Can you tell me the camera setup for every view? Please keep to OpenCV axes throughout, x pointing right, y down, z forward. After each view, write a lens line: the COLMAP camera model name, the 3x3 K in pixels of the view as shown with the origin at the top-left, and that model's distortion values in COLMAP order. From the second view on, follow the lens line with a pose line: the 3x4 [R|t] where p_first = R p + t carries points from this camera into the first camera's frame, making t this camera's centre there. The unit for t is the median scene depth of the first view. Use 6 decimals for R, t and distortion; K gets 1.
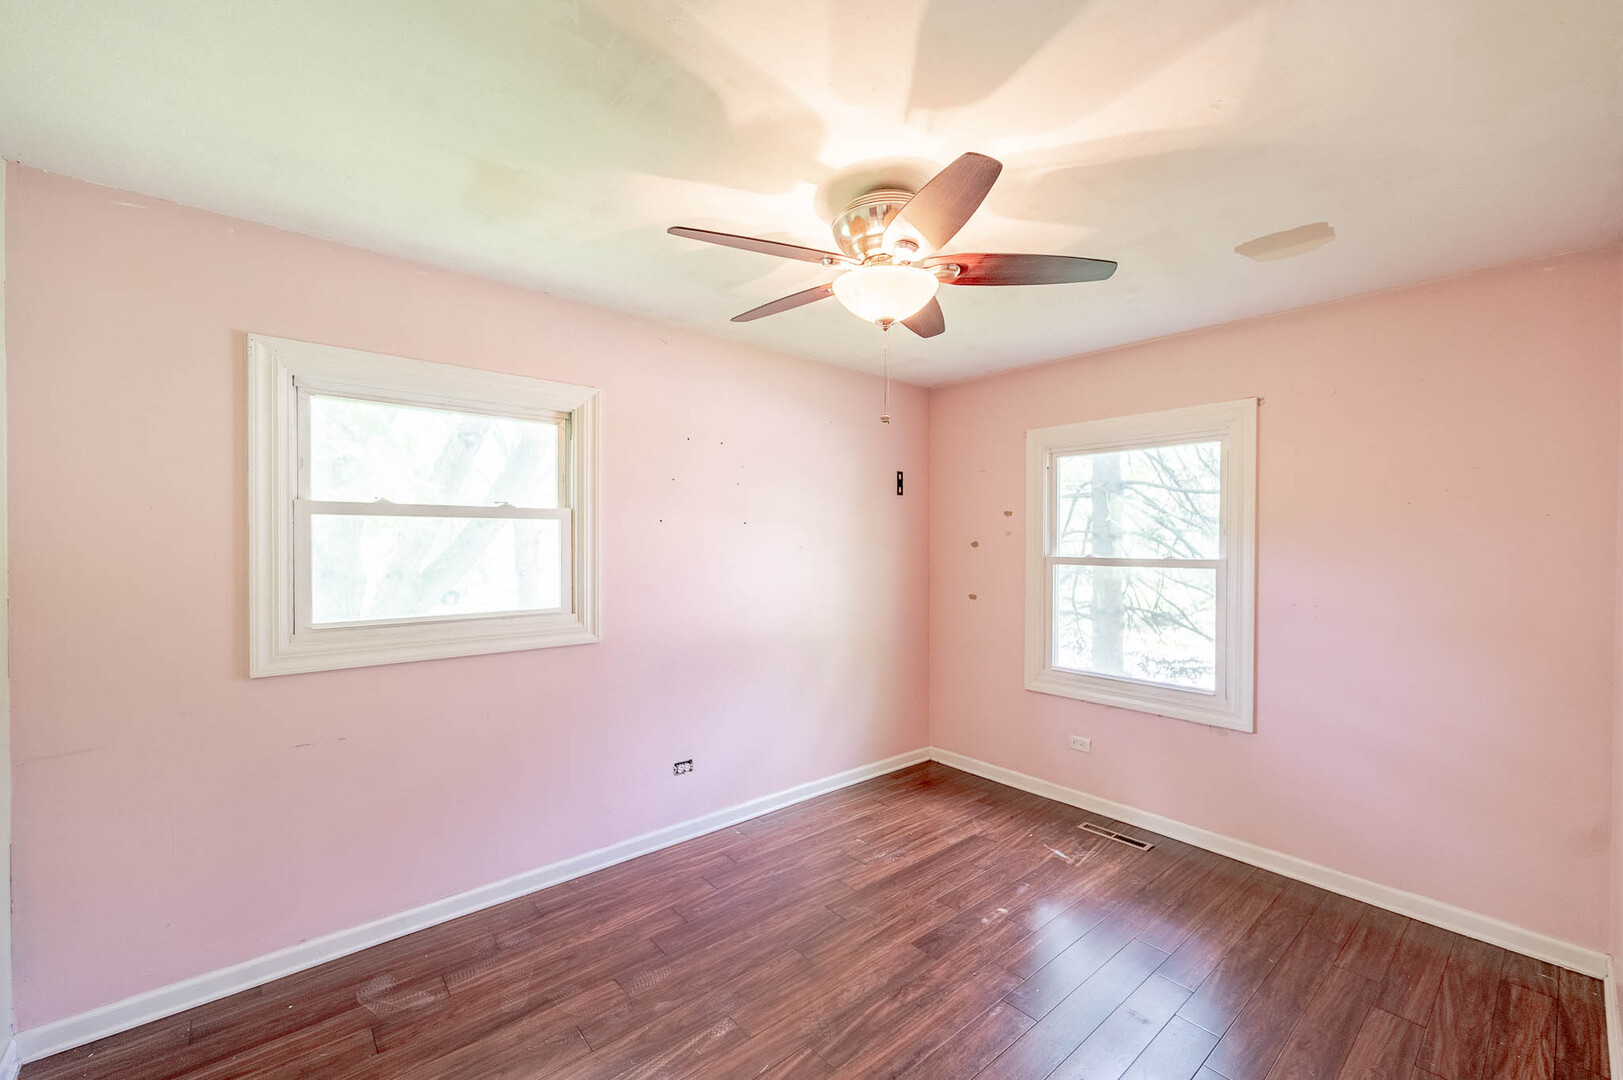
lens RADIAL K [[656.9, 0, 812.1], [0, 656.9, 539.4], [0, 0, 1]] dist [-0.002032, -0.000087]
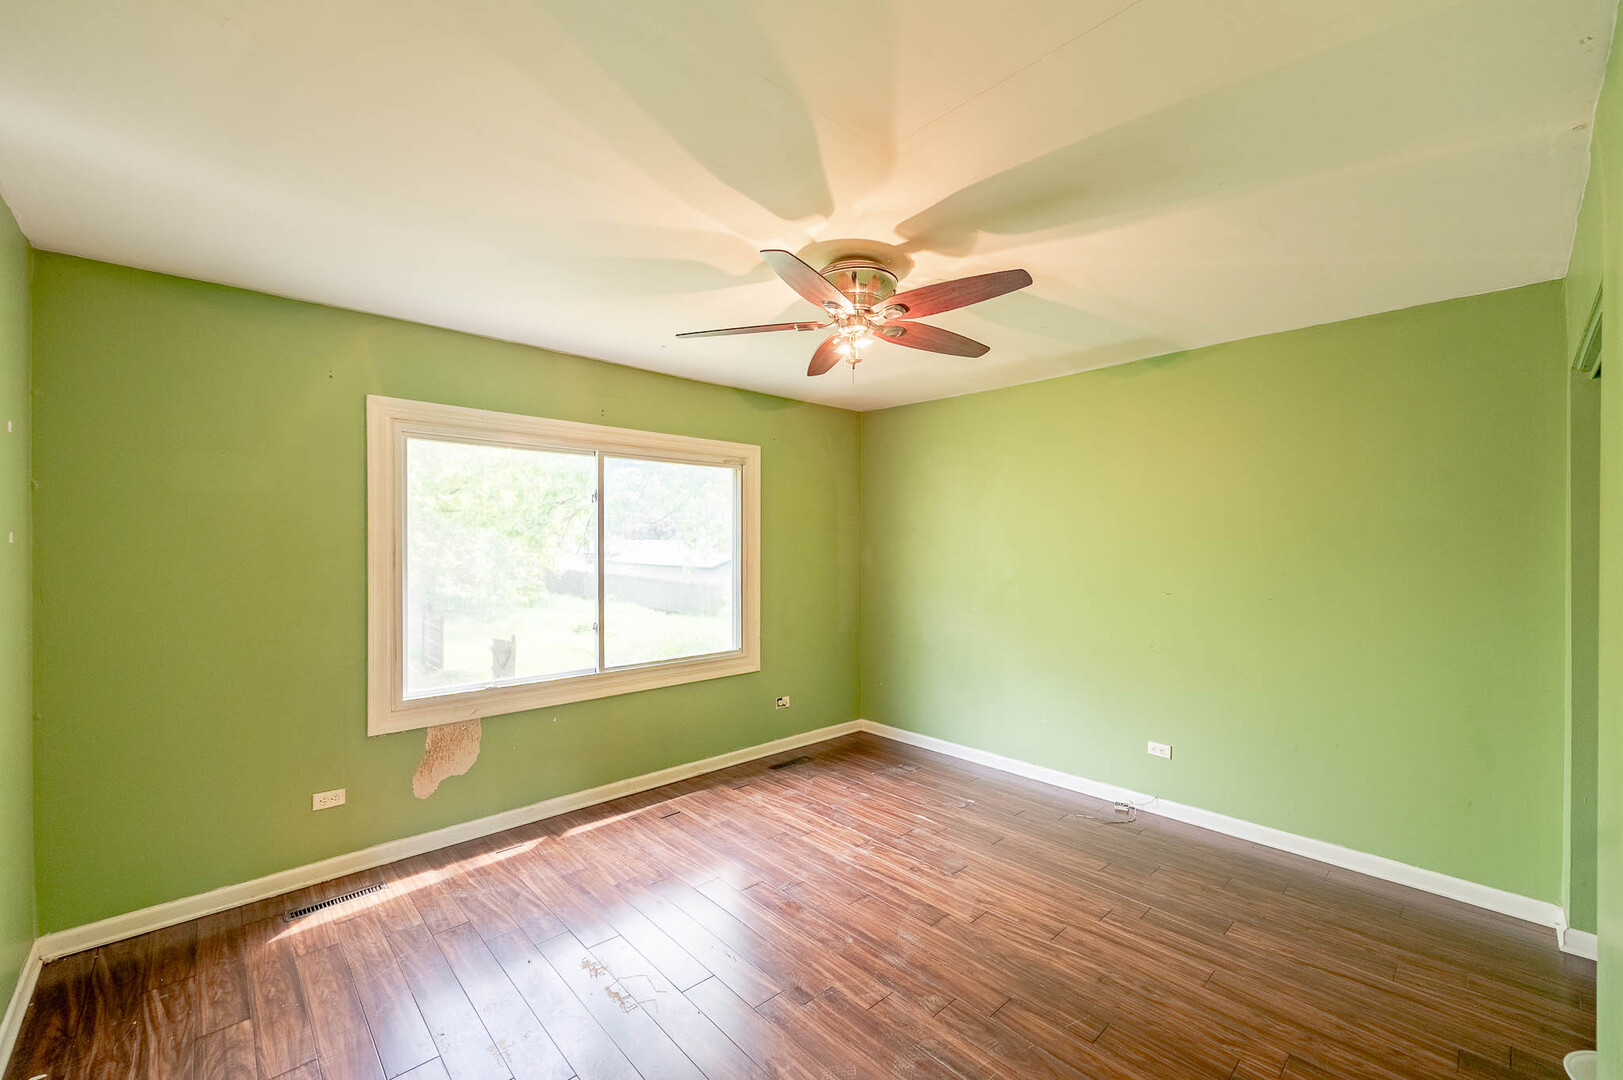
lens RADIAL K [[656.9, 0, 812.6], [0, 656.9, 545.5], [0, 0, 1]] dist [-0.002032, -0.000087]
pose [[-0.051328, -0.009167, 0.998640, -0.610055], [-0.006284, 0.999941, 0.008856, -0.005053], [-0.998662, -0.005821, -0.051382, 0.694356]]
